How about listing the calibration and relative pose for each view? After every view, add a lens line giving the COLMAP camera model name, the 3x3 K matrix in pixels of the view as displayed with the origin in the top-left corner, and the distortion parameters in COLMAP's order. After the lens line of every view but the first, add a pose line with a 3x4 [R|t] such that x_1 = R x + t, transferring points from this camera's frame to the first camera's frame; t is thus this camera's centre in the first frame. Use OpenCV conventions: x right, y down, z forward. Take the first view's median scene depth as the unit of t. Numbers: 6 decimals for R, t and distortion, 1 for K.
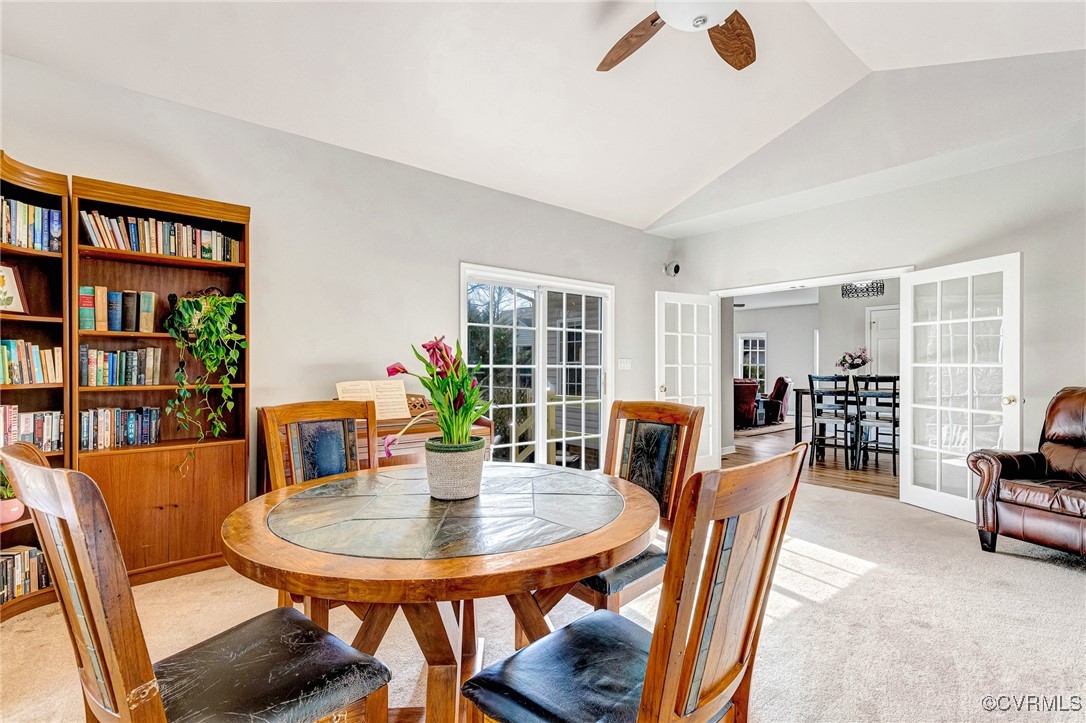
lens RADIAL K [[518.6, 0, 539.1], [0, 518.6, 360.1], [0, 0, 1]] dist [0.014064, -0.003473]
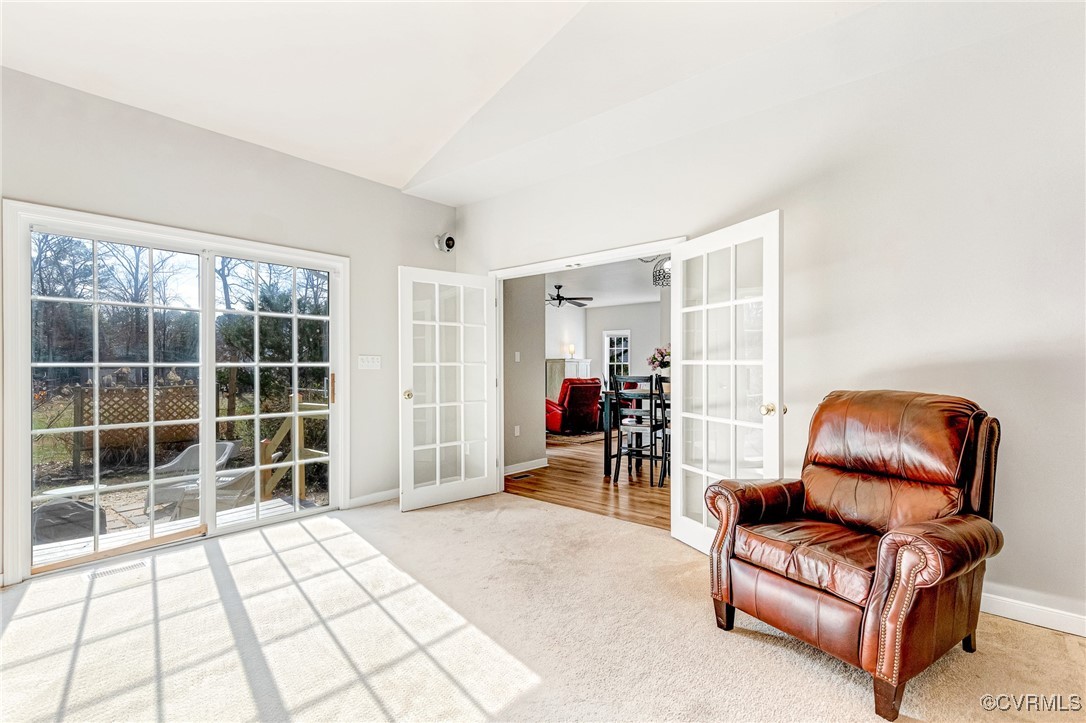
lens RADIAL K [[518.6, 0, 550.0], [0, 518.6, 354.0], [0, 0, 1]] dist [0.014064, -0.003473]
pose [[0.986372, 0.001816, 0.164520, 0.386192], [-0.000146, 0.999948, -0.010161, 0.004688], [-0.164530, 0.009999, 0.986321, 0.263123]]
